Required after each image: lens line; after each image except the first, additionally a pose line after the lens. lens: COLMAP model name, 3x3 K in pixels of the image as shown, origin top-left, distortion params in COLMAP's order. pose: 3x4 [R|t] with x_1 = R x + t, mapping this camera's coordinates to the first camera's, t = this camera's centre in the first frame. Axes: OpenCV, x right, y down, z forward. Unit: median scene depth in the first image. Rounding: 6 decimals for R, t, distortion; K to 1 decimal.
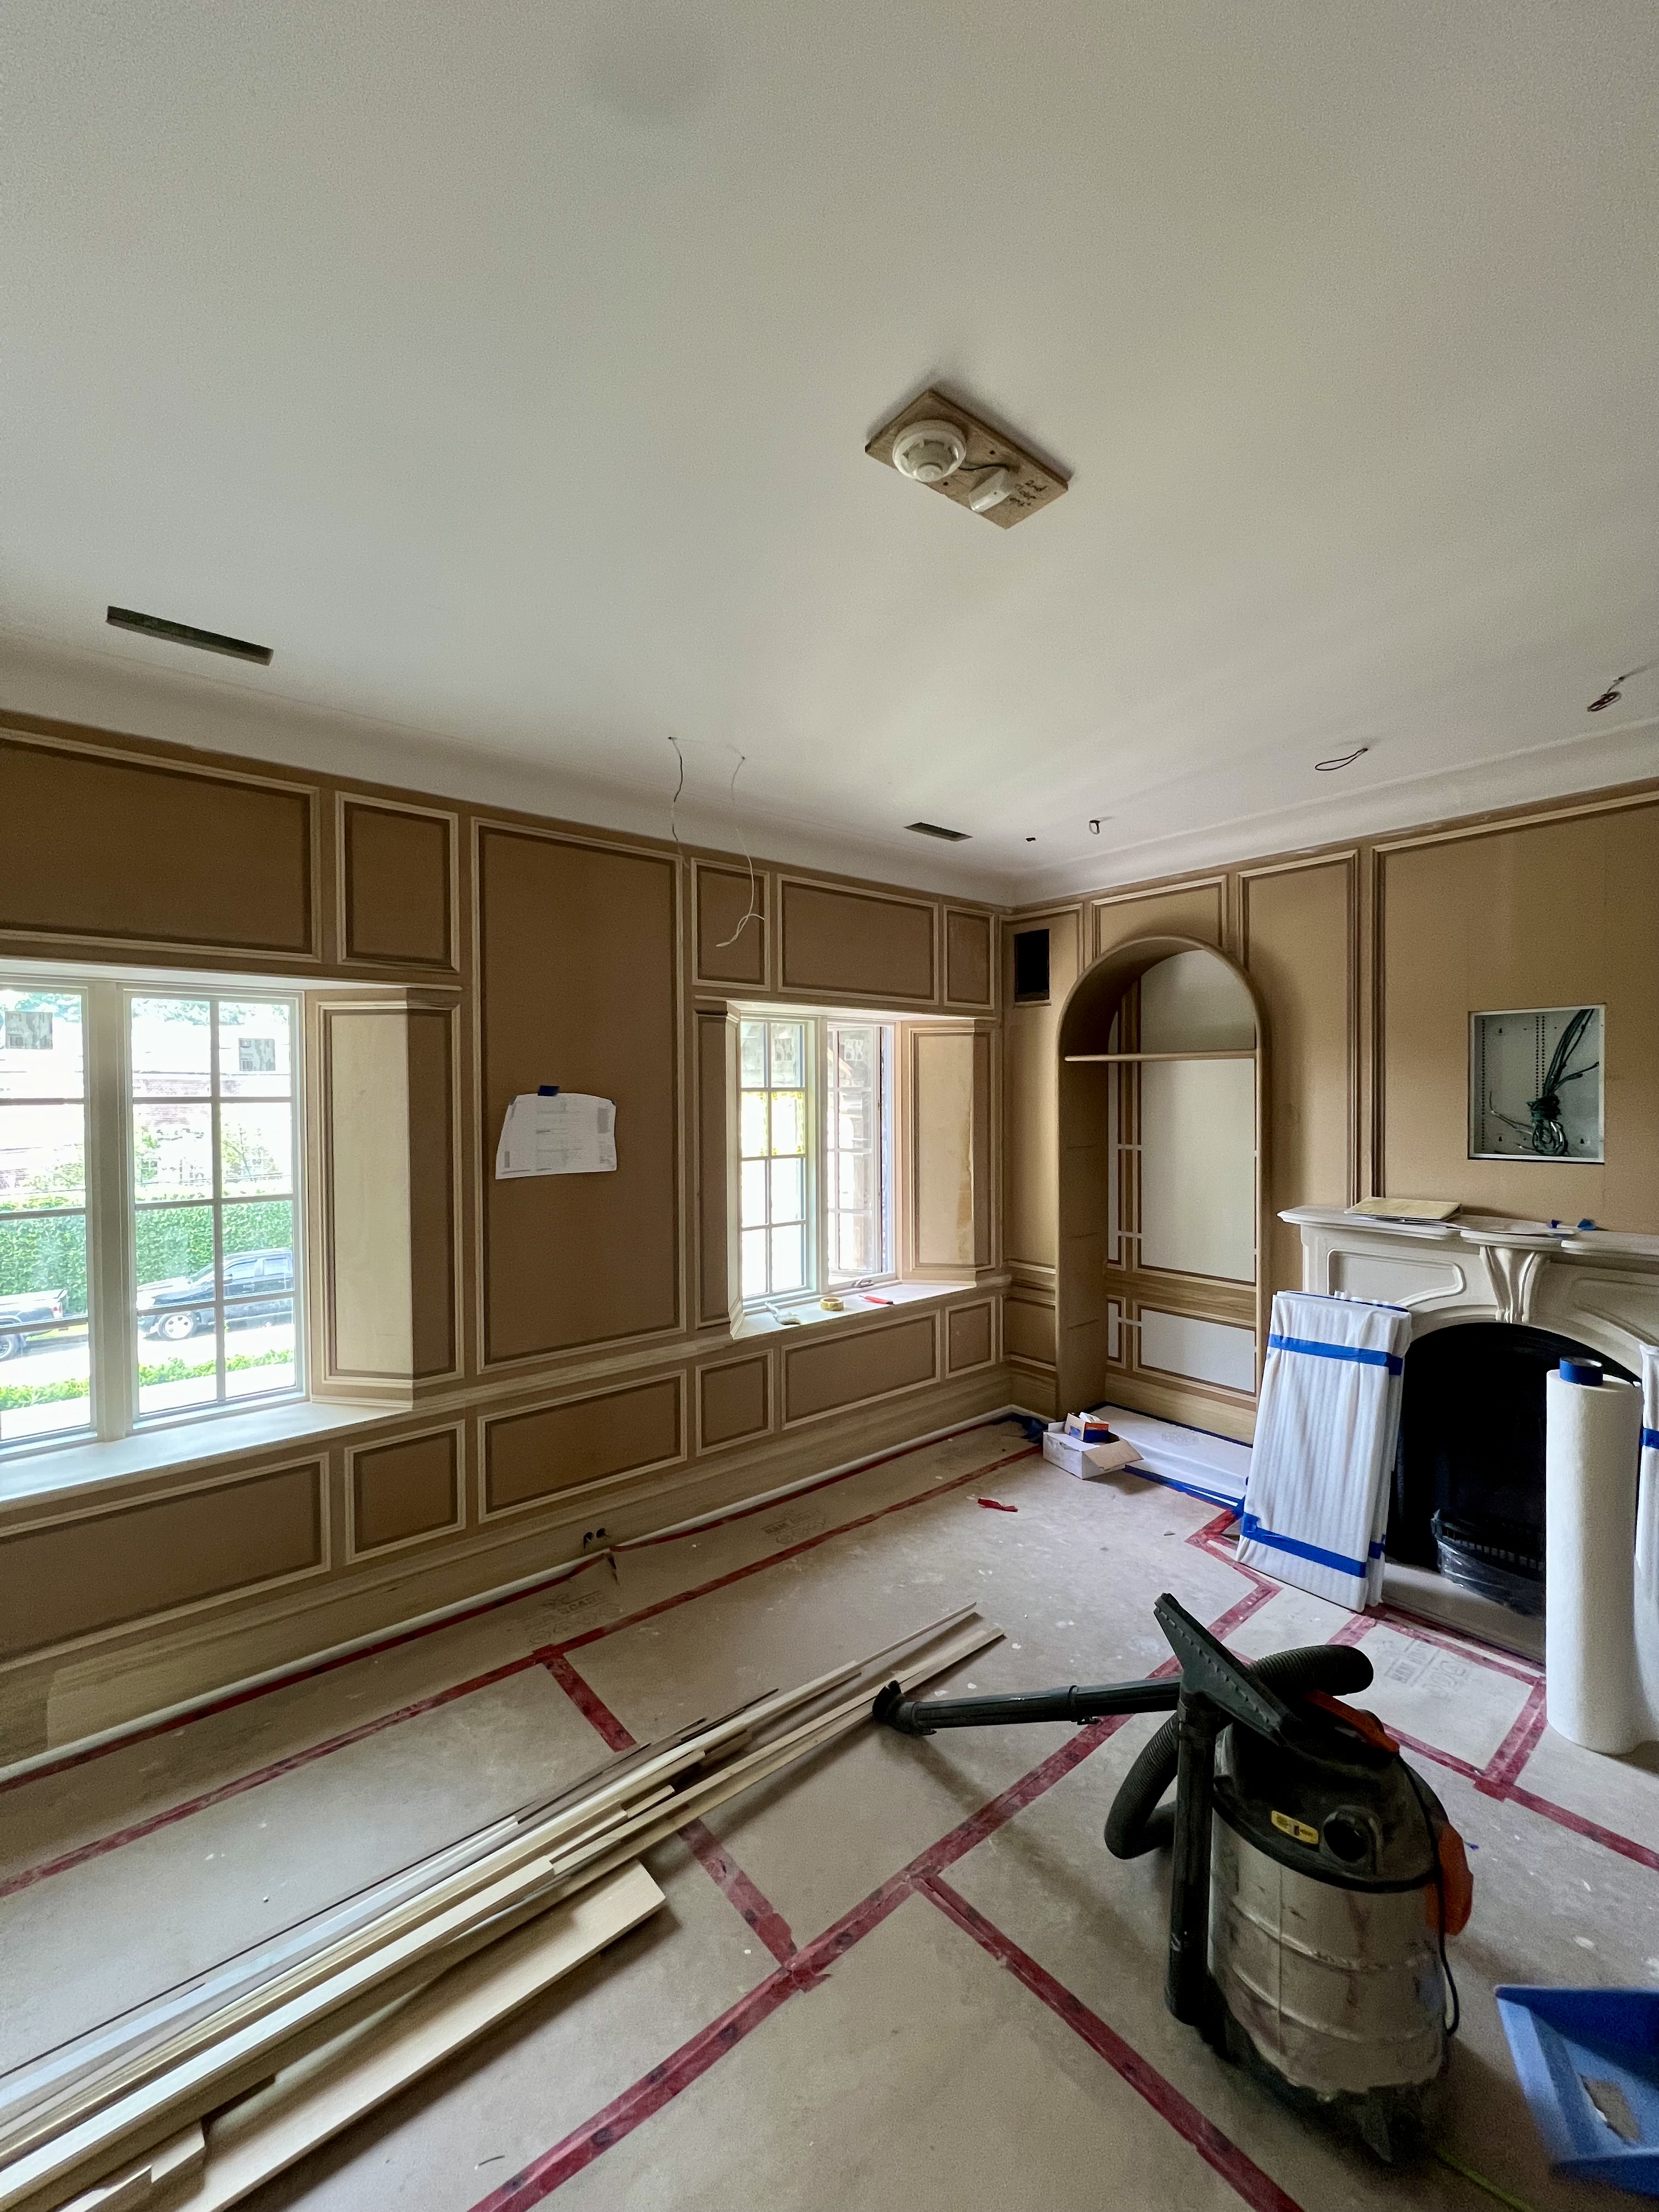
lens RADIAL K [[883.9, 0, 838.5], [0, 883.9, 1103.9], [0, 0, 1]] dist [-0.004081, 0.001201]
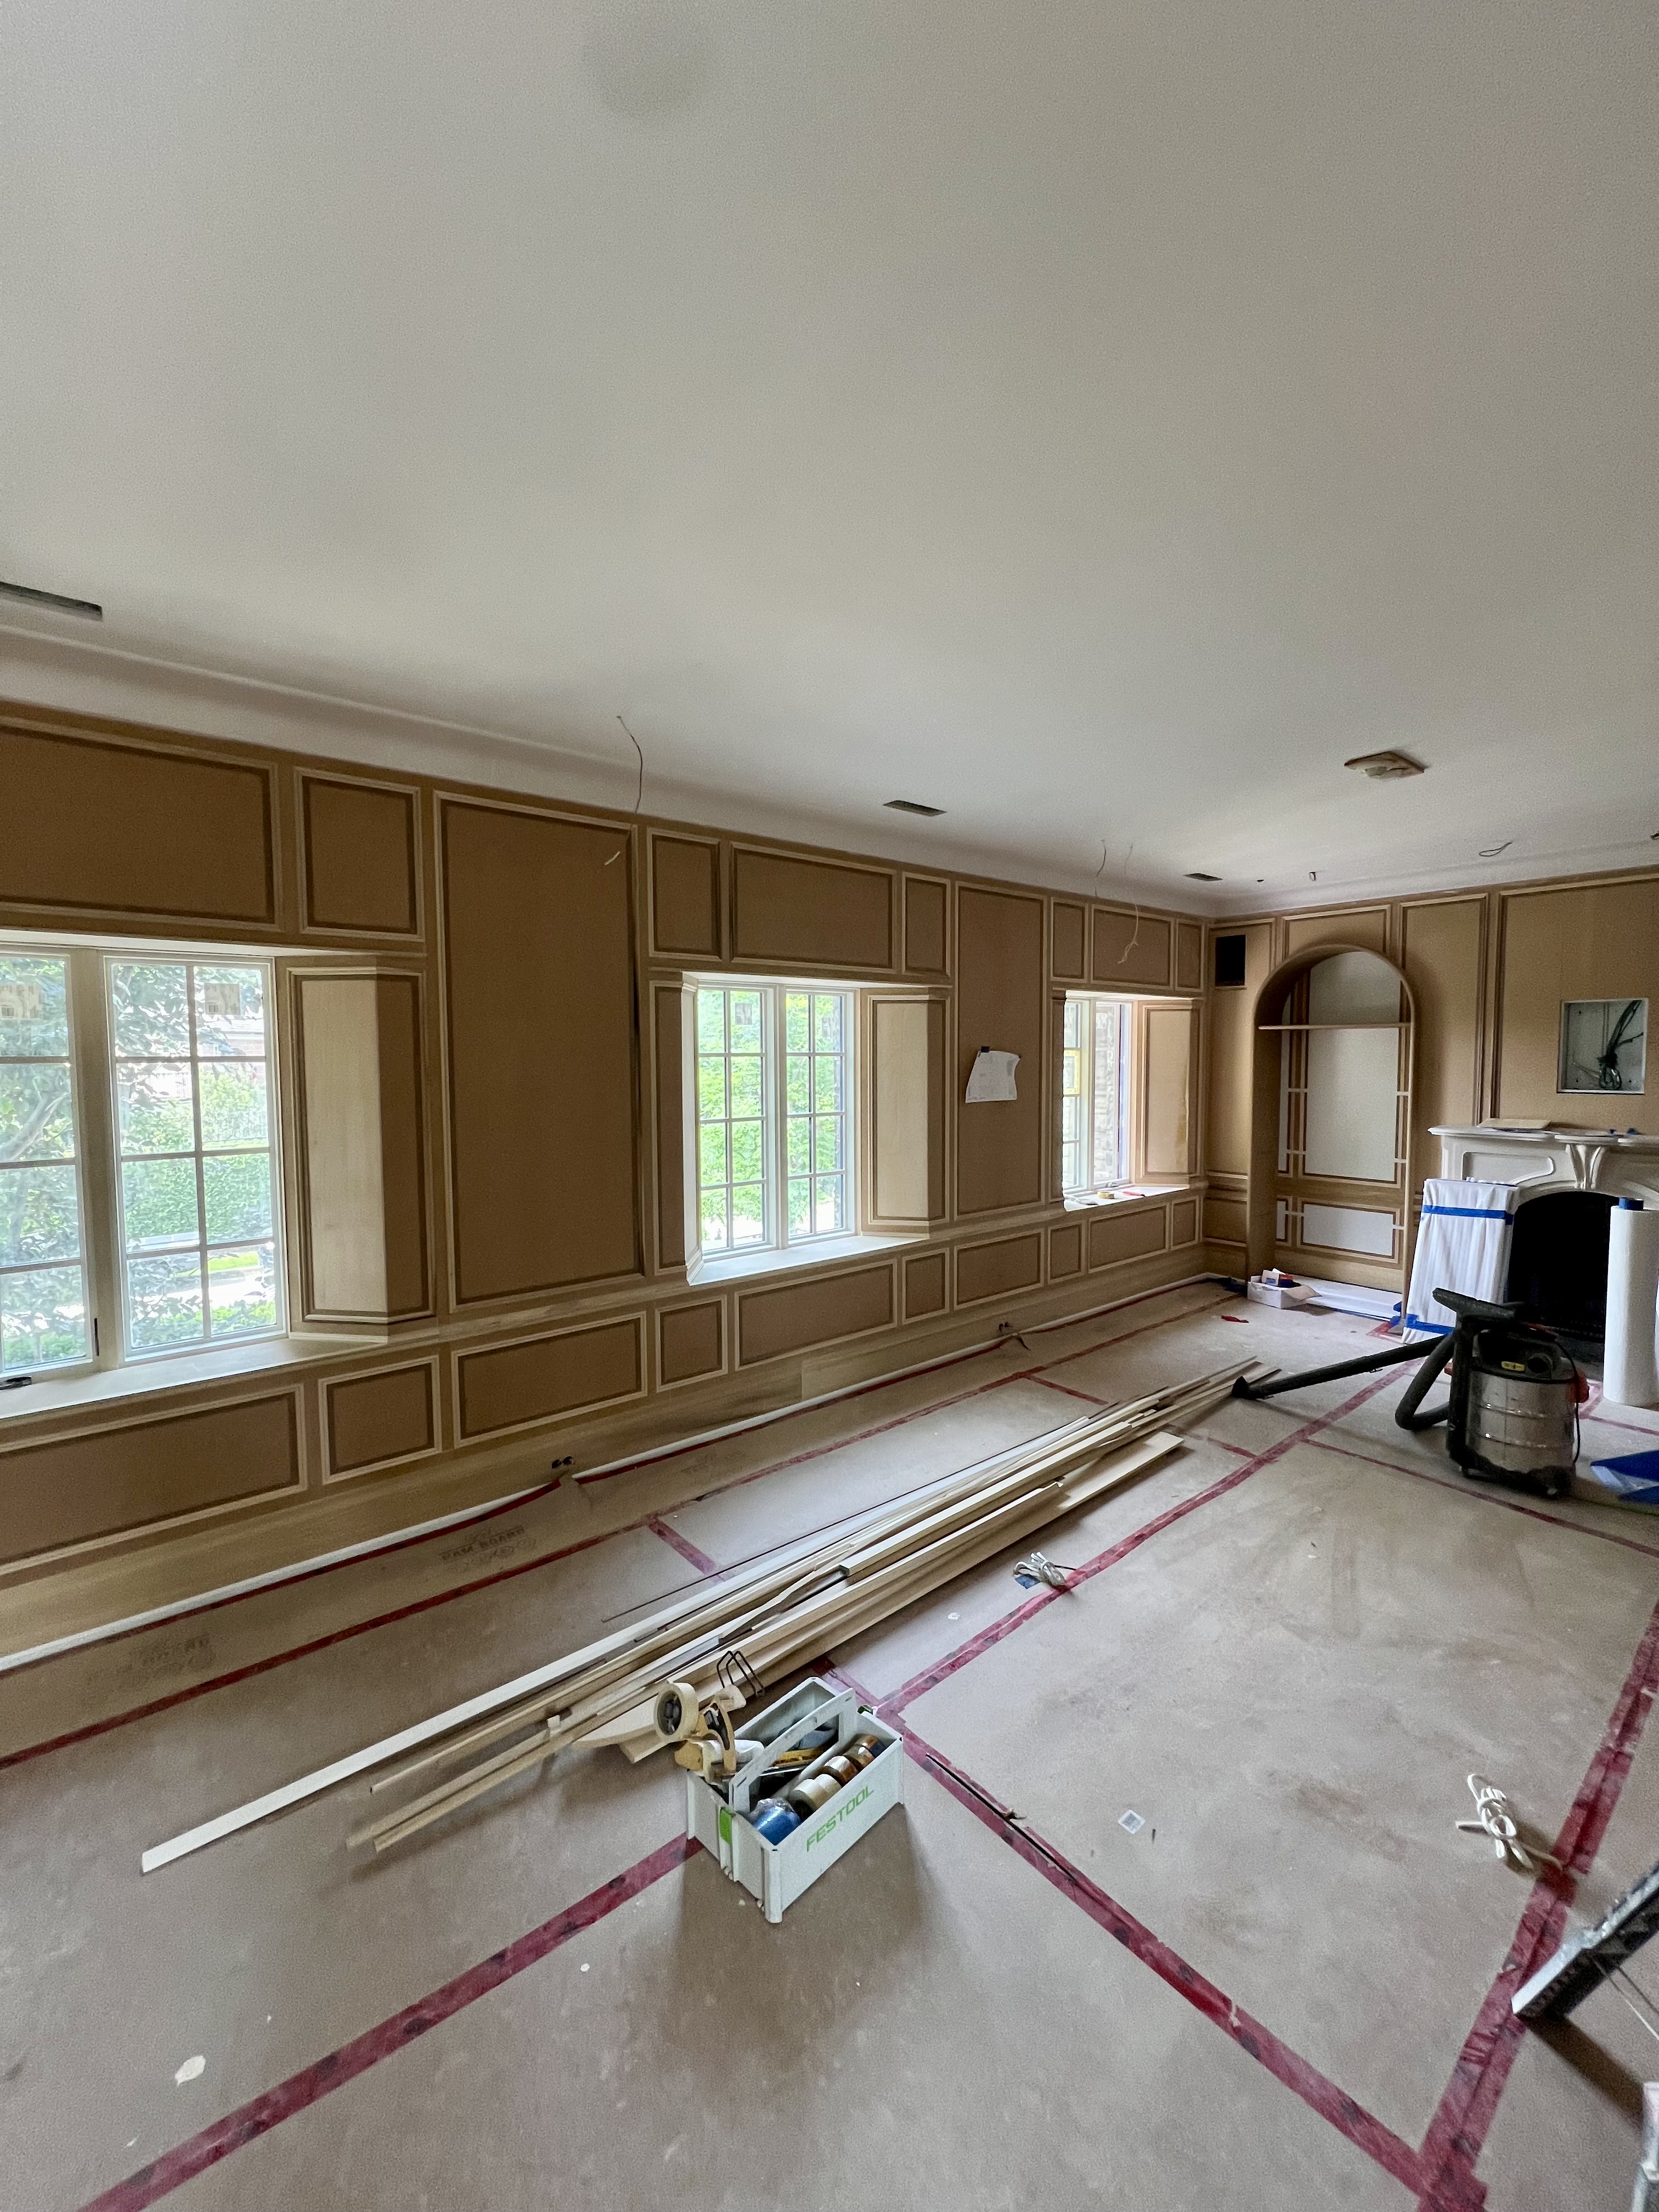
lens RADIAL K [[883.9, 0, 838.0], [0, 883.9, 1104.0], [0, 0, 1]] dist [-0.004081, 0.001201]
pose [[0.999985, 0.001946, -0.005190, -0.630348], [-0.001714, 0.999013, 0.044388, 0.014474], [0.005271, -0.044378, 0.999001, -0.656491]]
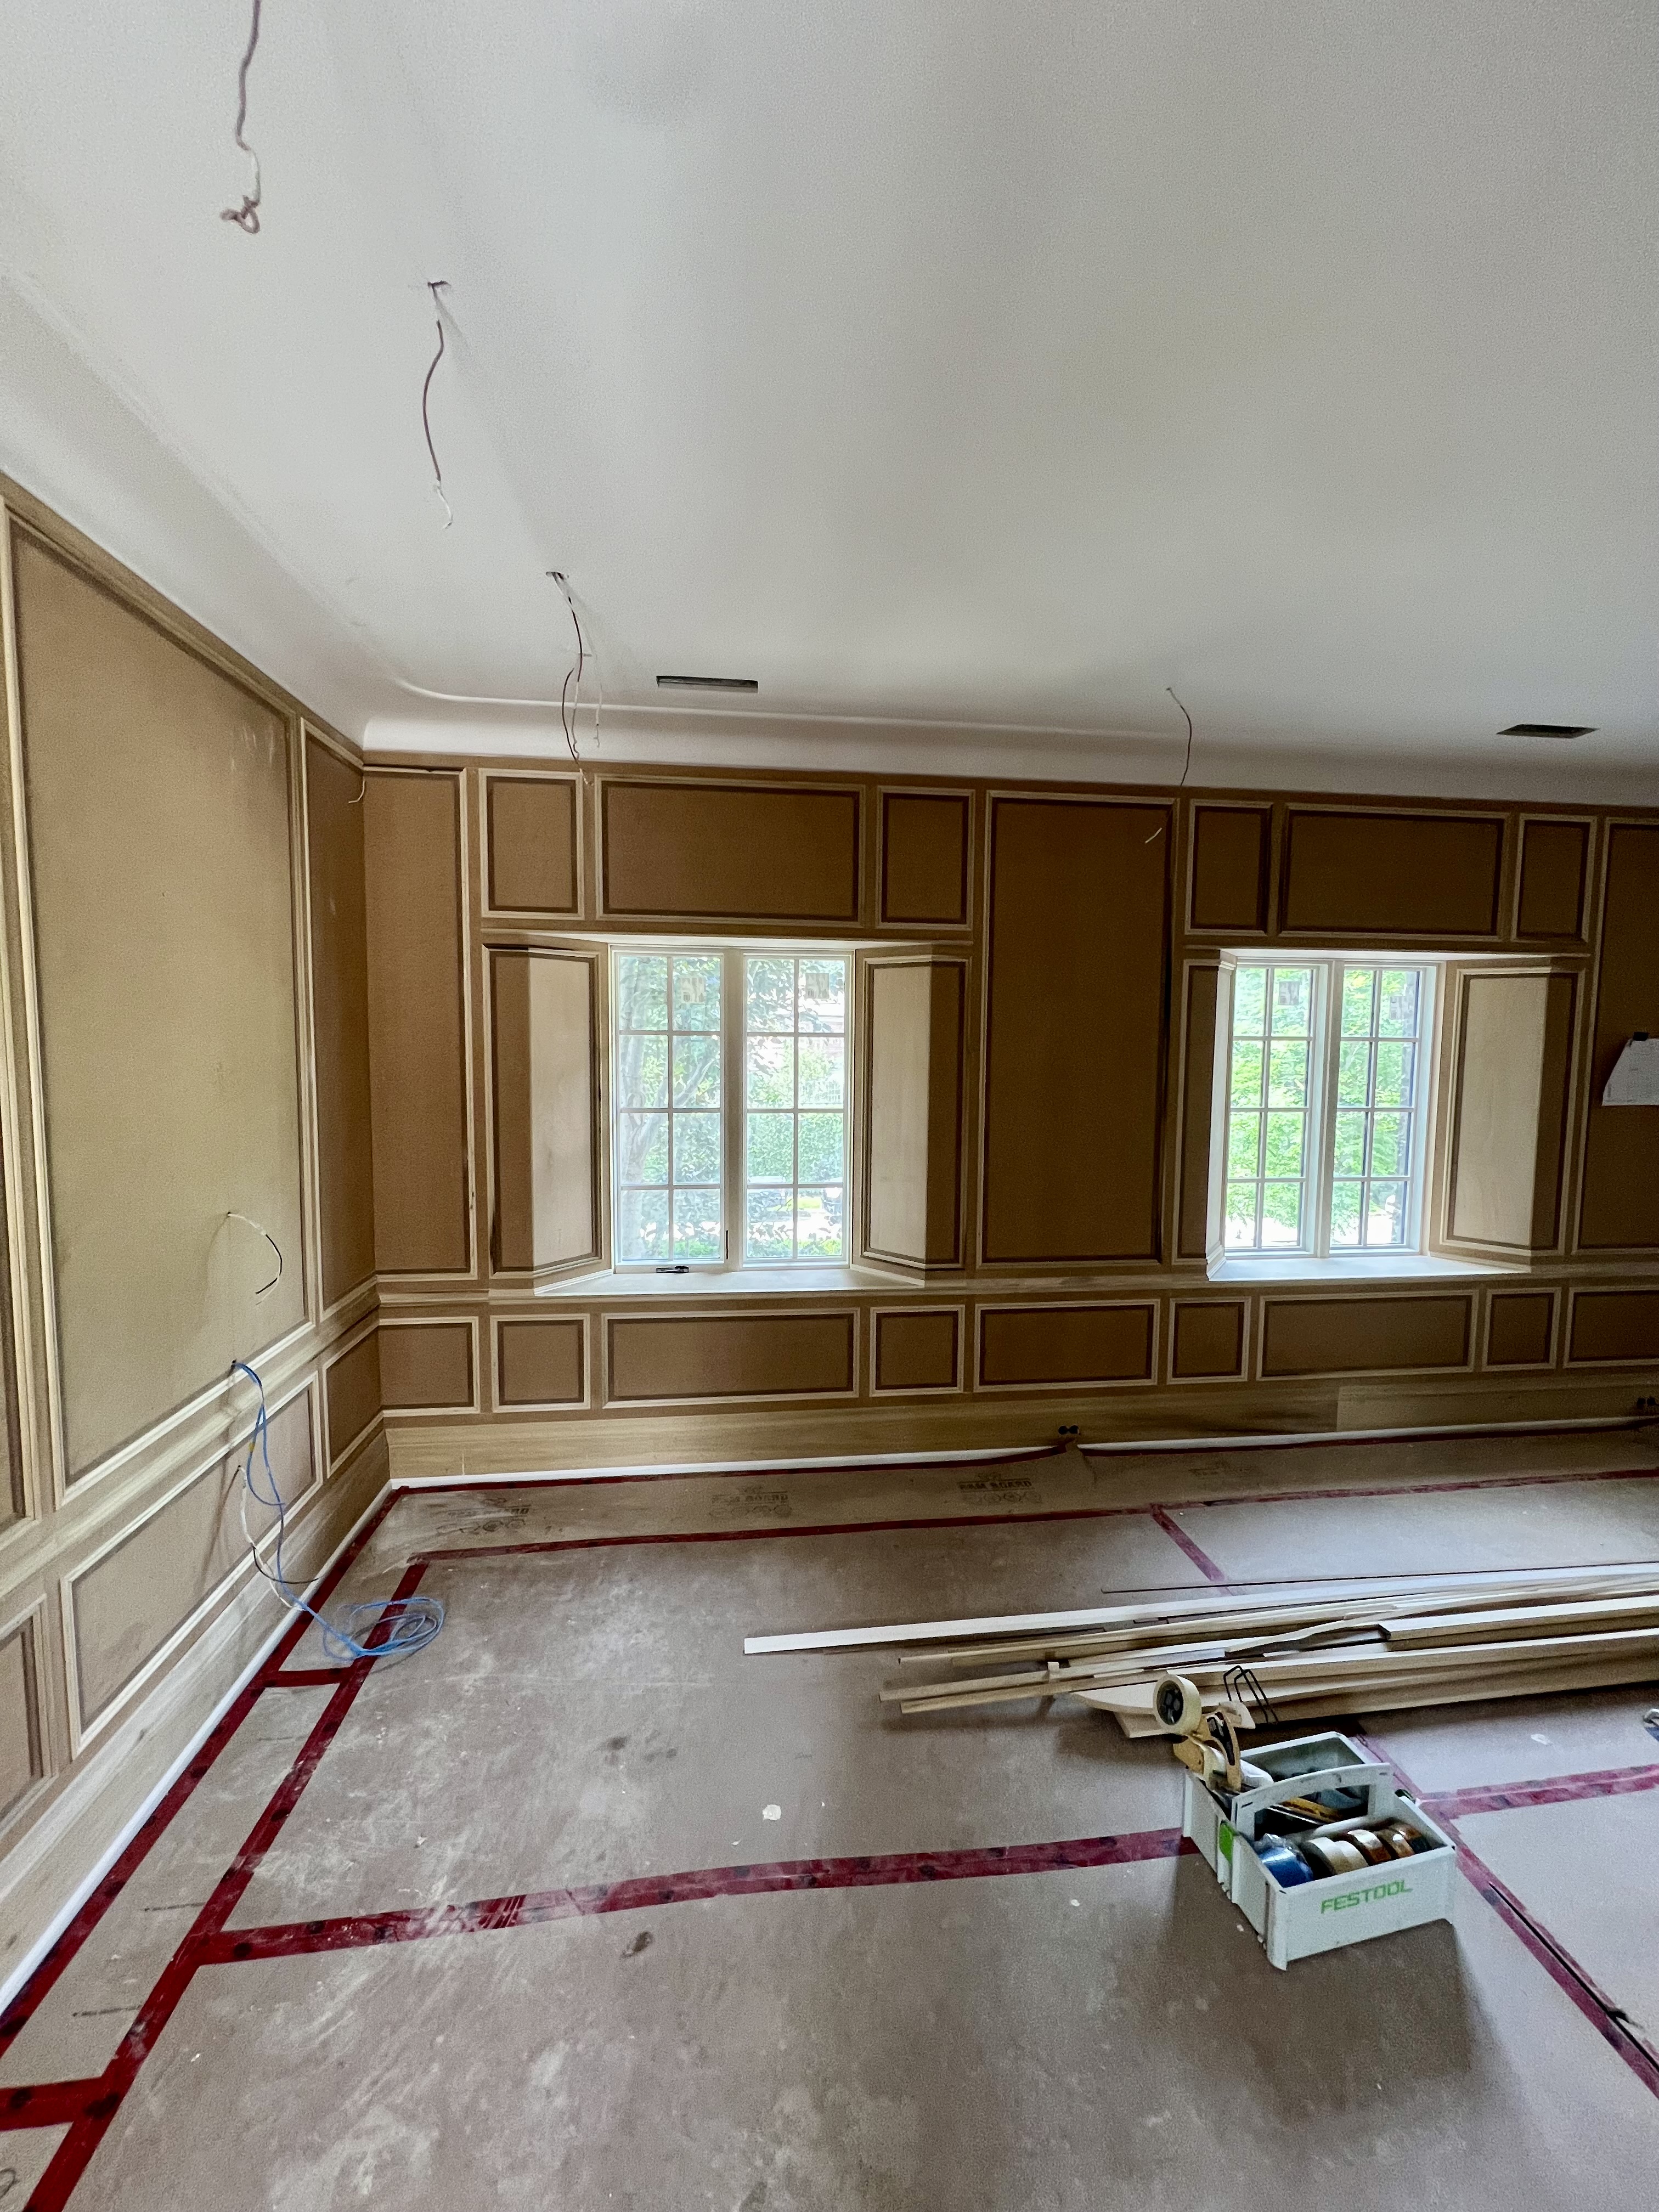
lens RADIAL K [[883.9, 0, 833.4], [0, 883.9, 1103.6], [0, 0, 1]] dist [-0.004081, 0.001201]
pose [[0.837770, 0.057092, -0.543031, -0.639396], [-0.022439, 0.997278, 0.070232, 0.018166], [0.545563, -0.046653, 0.836771, -0.678483]]
